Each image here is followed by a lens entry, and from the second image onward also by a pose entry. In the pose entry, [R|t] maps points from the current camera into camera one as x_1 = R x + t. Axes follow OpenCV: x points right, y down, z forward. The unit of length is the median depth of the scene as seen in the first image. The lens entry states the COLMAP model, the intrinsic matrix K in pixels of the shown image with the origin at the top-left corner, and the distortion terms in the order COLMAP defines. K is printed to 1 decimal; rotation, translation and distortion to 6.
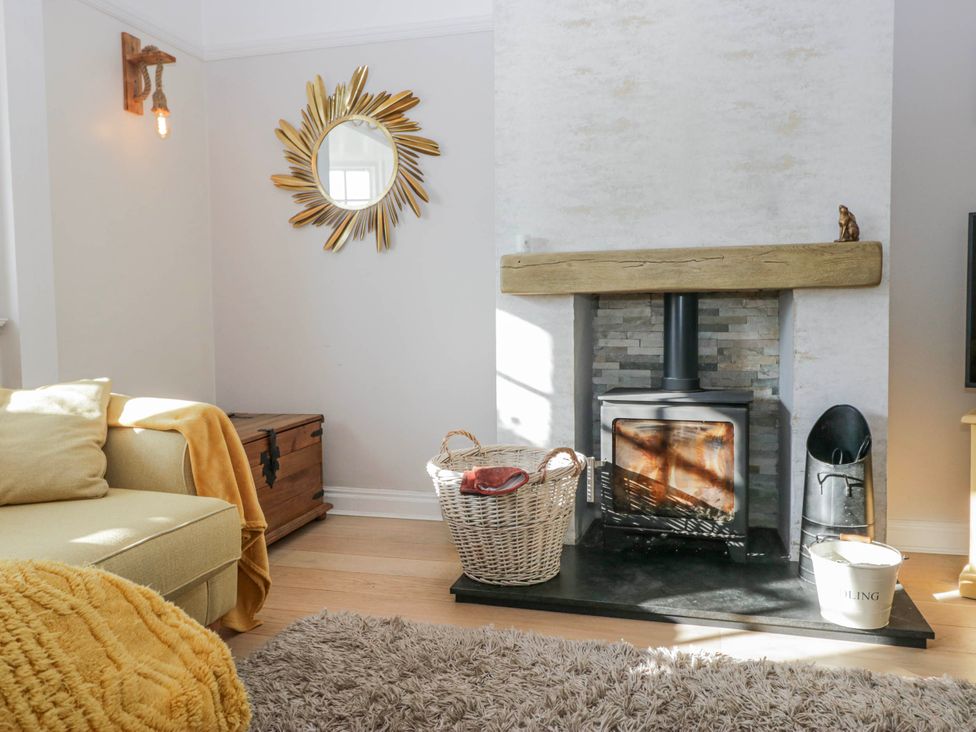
lens RADIAL K [[778.6, 0, 487.1], [0, 778.6, 355.8], [0, 0, 1]] dist [0.017006, -0.004846]
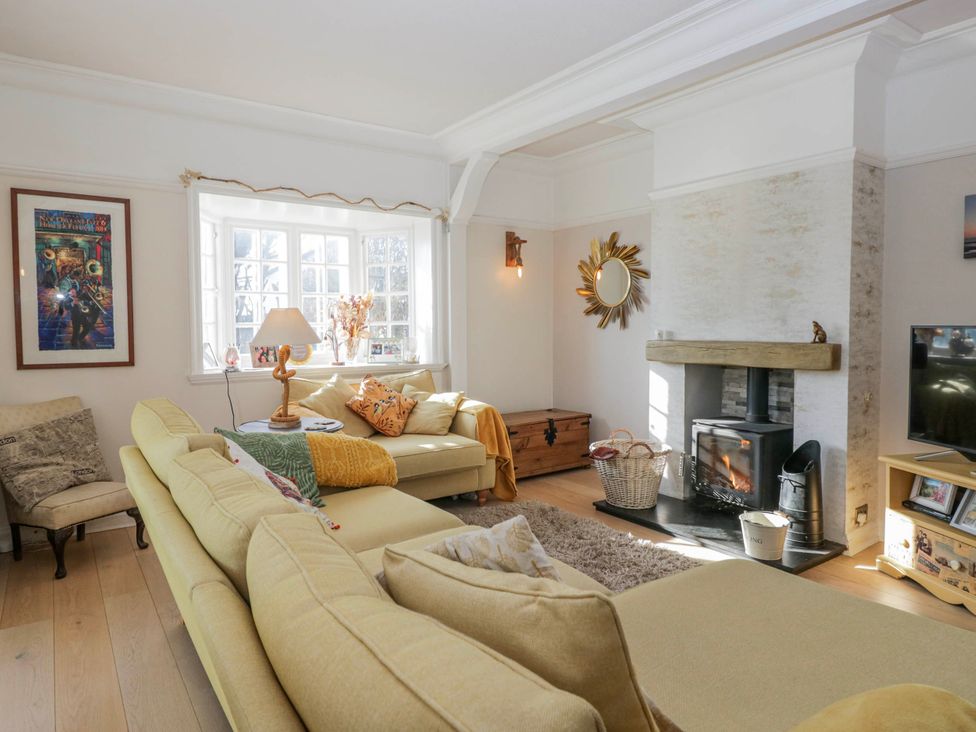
lens RADIAL K [[608.6, 0, 492.6], [0, 608.6, 366.6], [0, 0, 1]] dist [-0.000887, -0.001590]
pose [[0.780623, 0.053672, -0.622694, 0.684401], [-0.046268, 0.998535, 0.028063, -0.093351], [0.623287, 0.006904, 0.781962, -0.417517]]
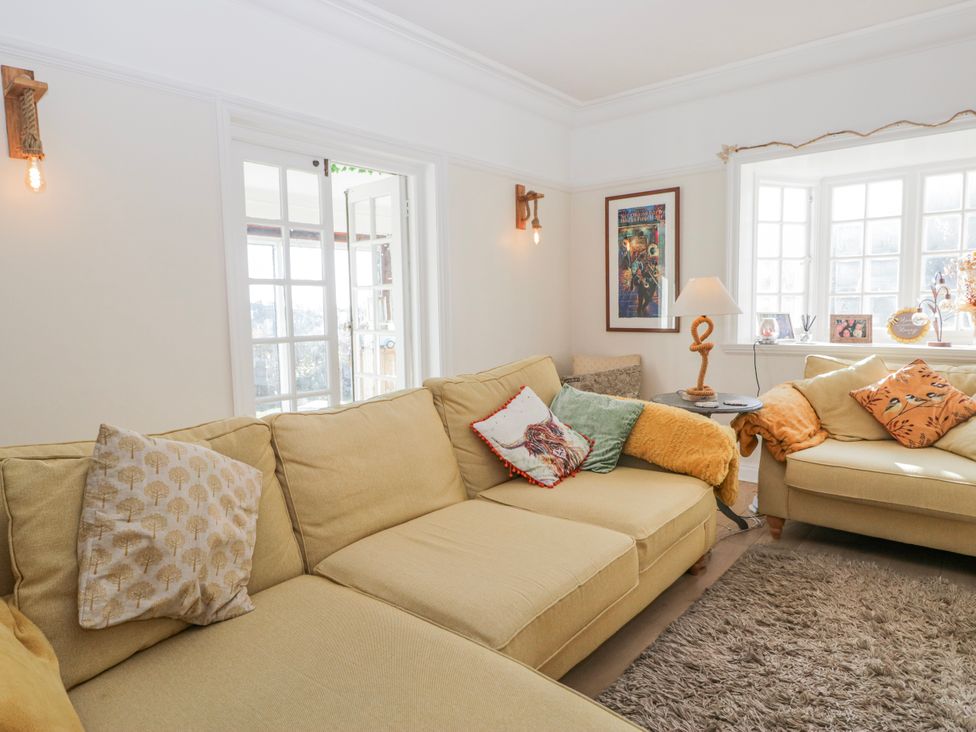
lens RADIAL K [[608.6, 0, 493.2], [0, 608.6, 363.8], [0, 0, 1]] dist [-0.000887, -0.001590]
pose [[-0.398318, 0.108804, -0.910771, 1.123304], [-0.034932, 0.990420, 0.133596, -0.208943], [0.916582, 0.085029, -0.390701, 1.750025]]
